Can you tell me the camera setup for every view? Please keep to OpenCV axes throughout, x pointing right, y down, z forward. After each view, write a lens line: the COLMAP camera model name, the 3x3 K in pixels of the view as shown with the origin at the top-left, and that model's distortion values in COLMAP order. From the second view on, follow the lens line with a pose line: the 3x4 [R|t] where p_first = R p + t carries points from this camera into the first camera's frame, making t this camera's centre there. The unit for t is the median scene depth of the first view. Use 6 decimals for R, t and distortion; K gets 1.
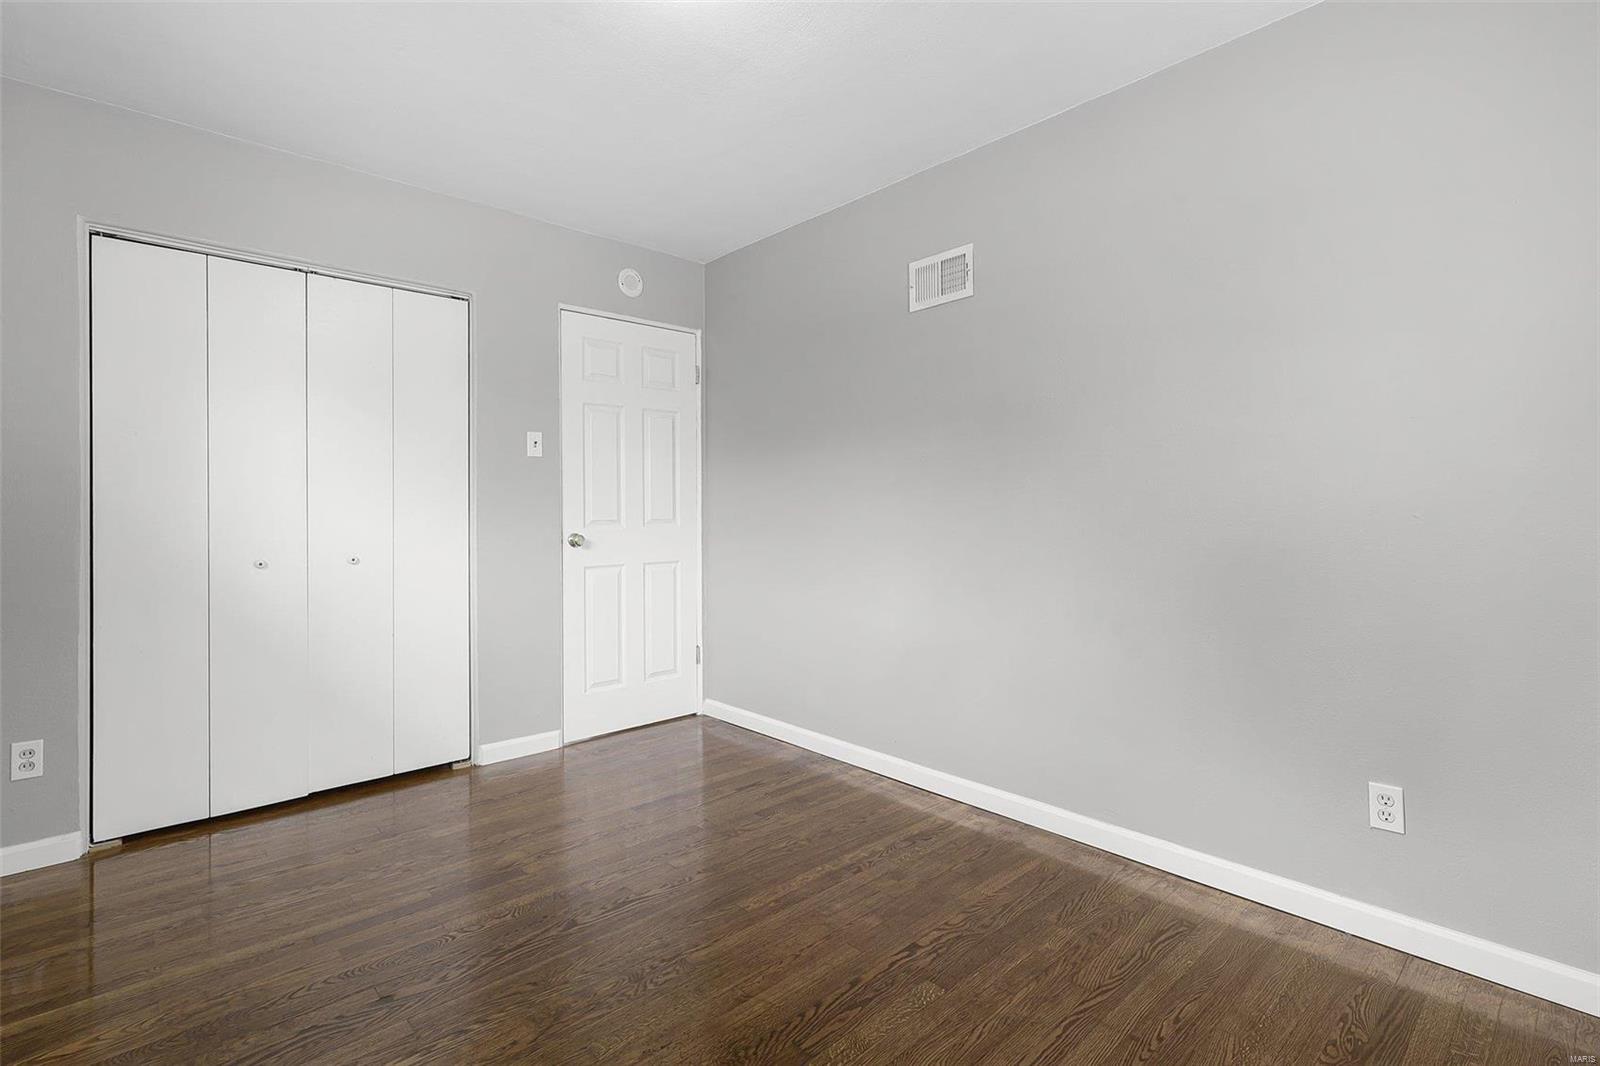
lens RADIAL K [[747.2, 0, 796.9], [0, 747.2, 515.9], [0, 0, 1]] dist [0.000856, 0.001614]
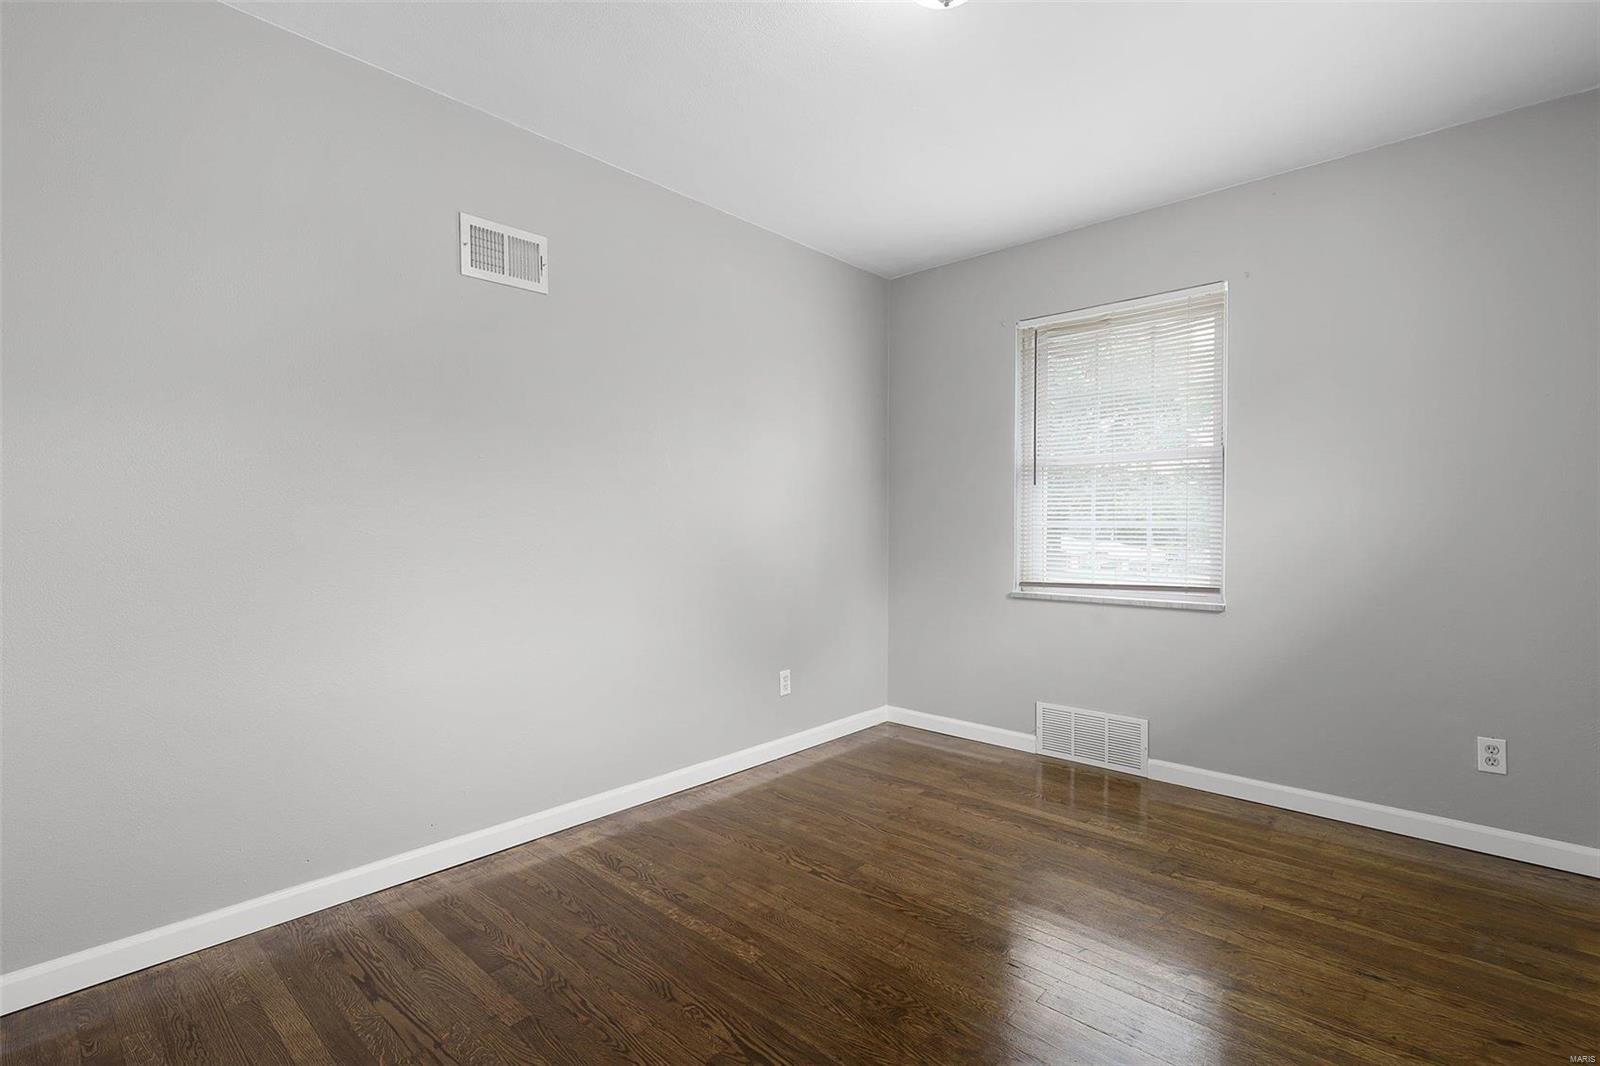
lens RADIAL K [[754.1, 0, 800.0], [0, 754.1, 509.3], [0, 0, 1]] dist [0.003192, 0.001062]
pose [[-0.102263, 0.022883, 0.994494, -0.938928], [-0.003449, 0.999721, -0.023357, -0.002377], [-0.994751, -0.005819, -0.102155, 0.975088]]
